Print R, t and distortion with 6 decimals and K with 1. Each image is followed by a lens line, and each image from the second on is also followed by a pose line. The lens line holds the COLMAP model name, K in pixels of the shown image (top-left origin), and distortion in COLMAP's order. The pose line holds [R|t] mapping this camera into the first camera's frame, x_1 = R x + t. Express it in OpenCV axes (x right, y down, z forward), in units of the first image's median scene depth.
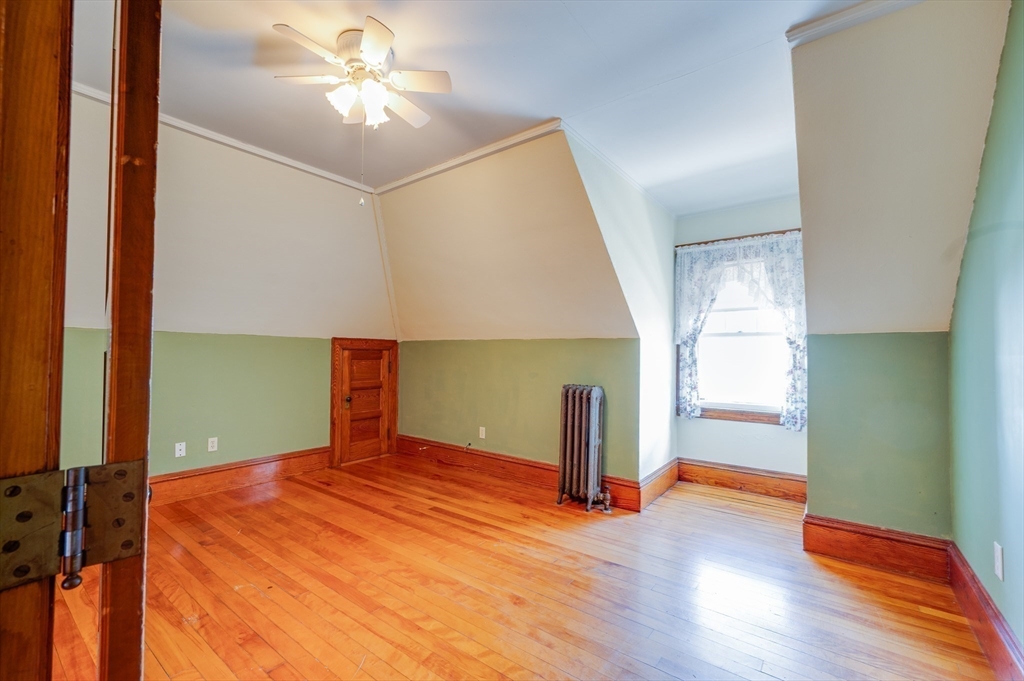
lens RADIAL K [[427.7, 0, 510.4], [0, 427.7, 341.6], [0, 0, 1]] dist [0.001725, -0.000132]
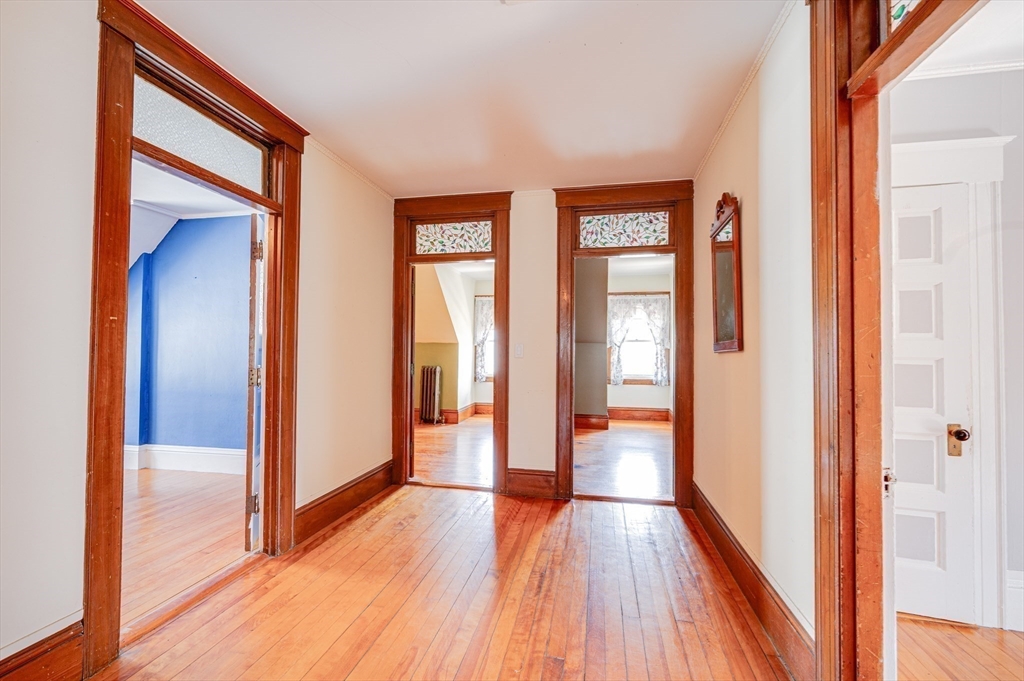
lens RADIAL K [[427.7, 0, 514.2], [0, 427.7, 344.2], [0, 0, 1]] dist [0.001725, -0.000132]
pose [[0.899907, 0.001839, 0.436079, -0.363986], [-0.009296, 0.999845, 0.014969, -0.036450], [-0.435983, -0.017524, 0.899784, -1.004464]]
